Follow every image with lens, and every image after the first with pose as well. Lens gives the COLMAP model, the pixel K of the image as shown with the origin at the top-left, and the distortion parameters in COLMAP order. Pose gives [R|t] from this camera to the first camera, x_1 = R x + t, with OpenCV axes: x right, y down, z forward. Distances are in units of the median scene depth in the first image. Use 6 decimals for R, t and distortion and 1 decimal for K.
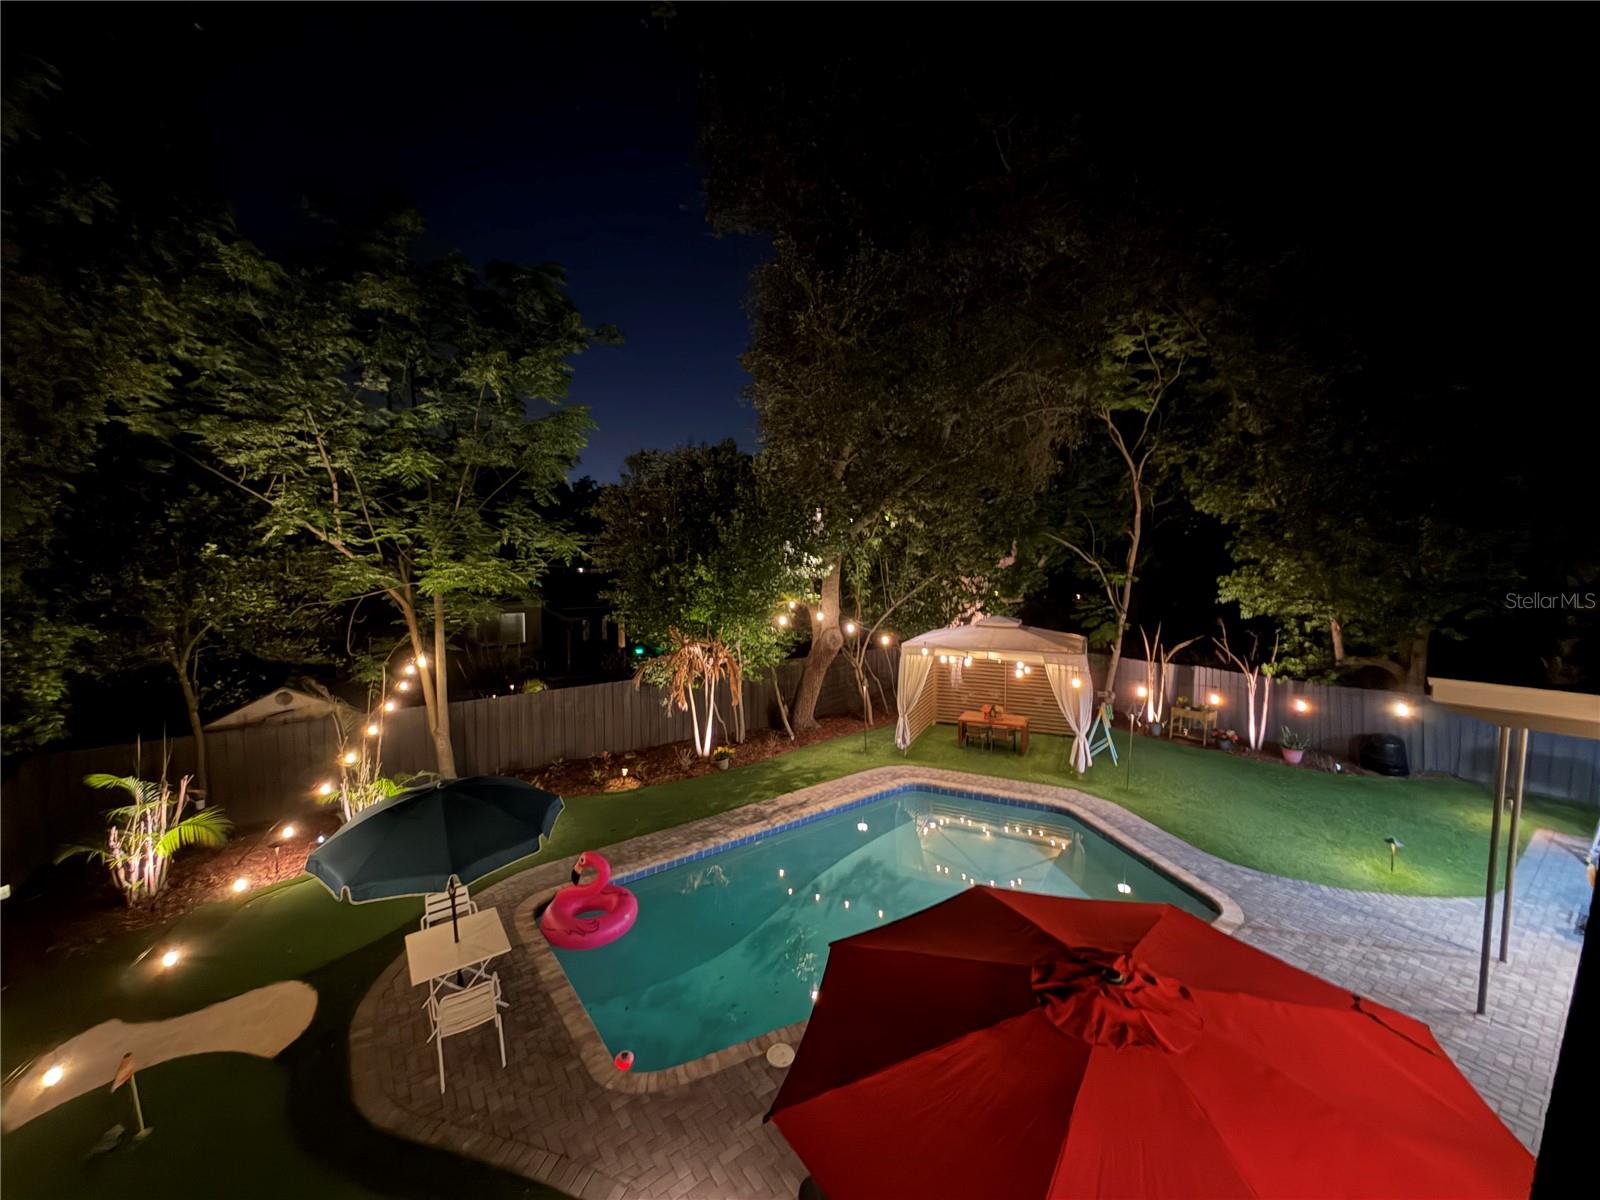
lens RADIAL K [[637.9, 0, 794.6], [0, 637.9, 600.8], [0, 0, 1]] dist [0.000284, 0.000038]
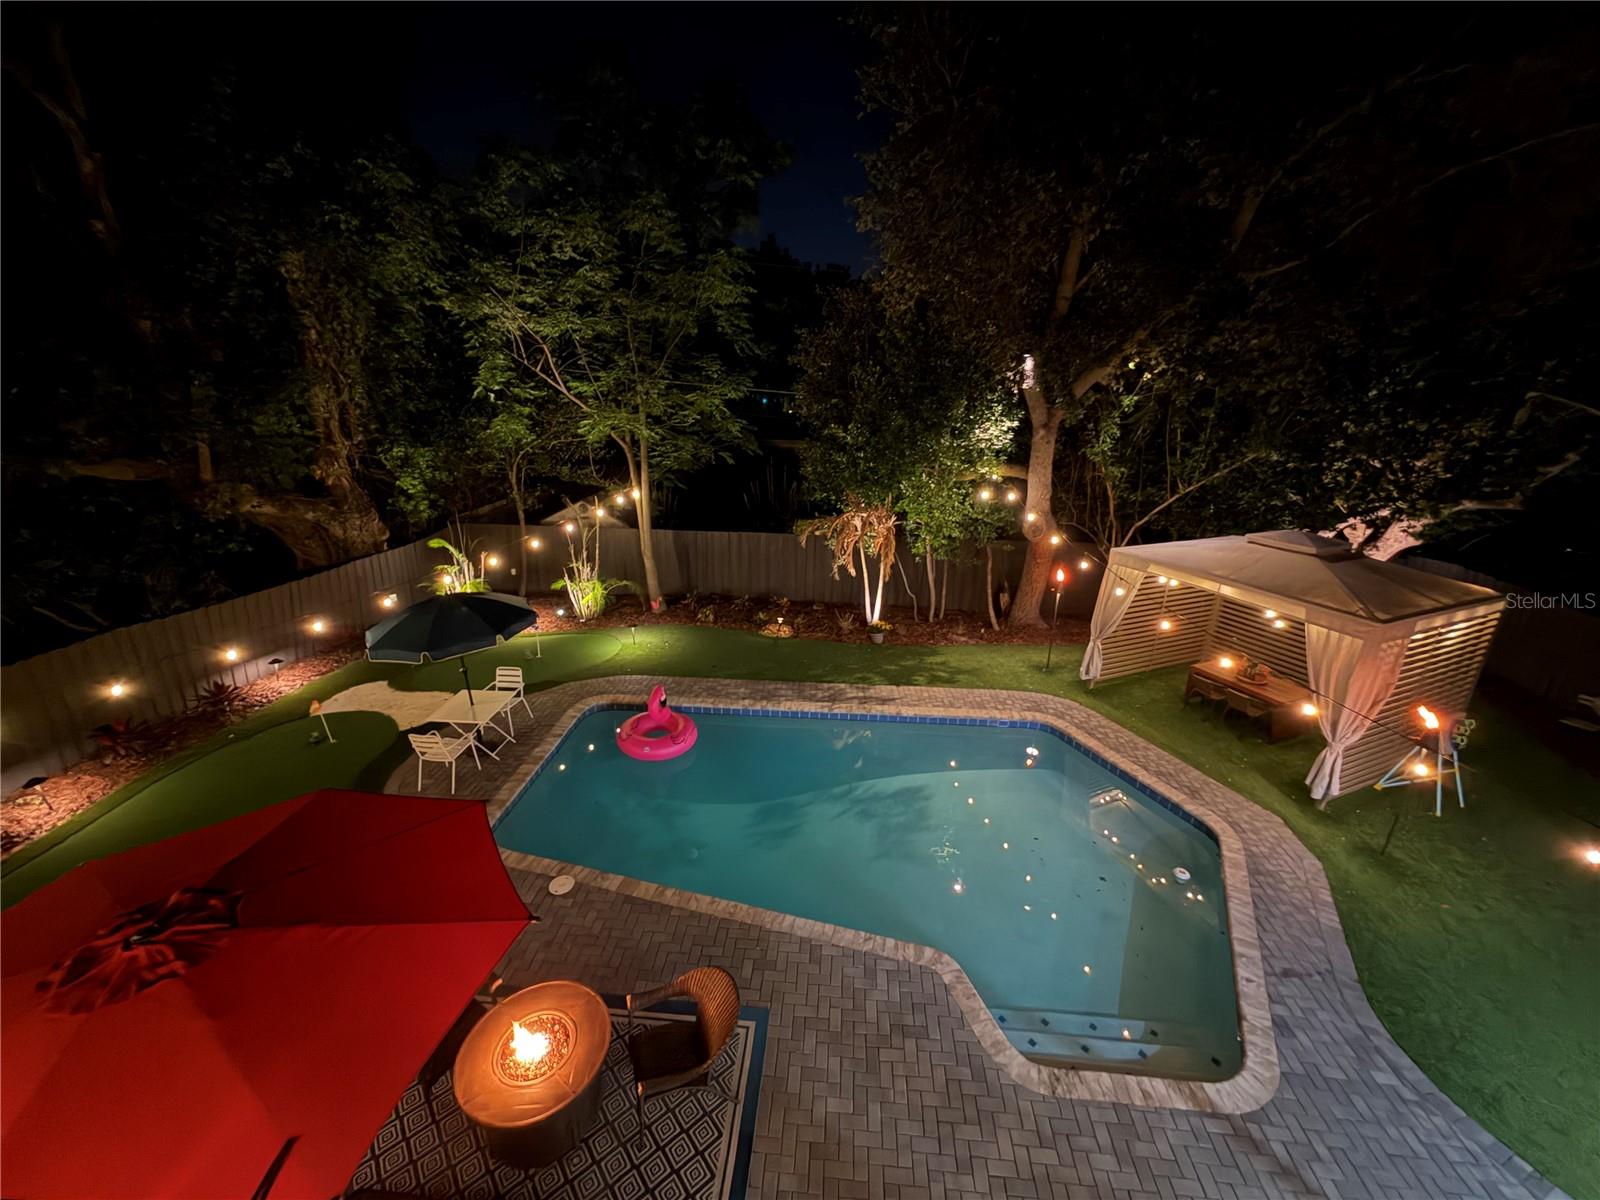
lens RADIAL K [[637.9, 0, 794.6], [0, 637.9, 602.9], [0, 0, 1]] dist [0.000284, 0.000038]
pose [[0.753425, 0.230956, -0.615638, 0.404055], [-0.067033, 0.958384, 0.277501, -0.057902], [0.654108, -0.167809, 0.737552, 0.230602]]
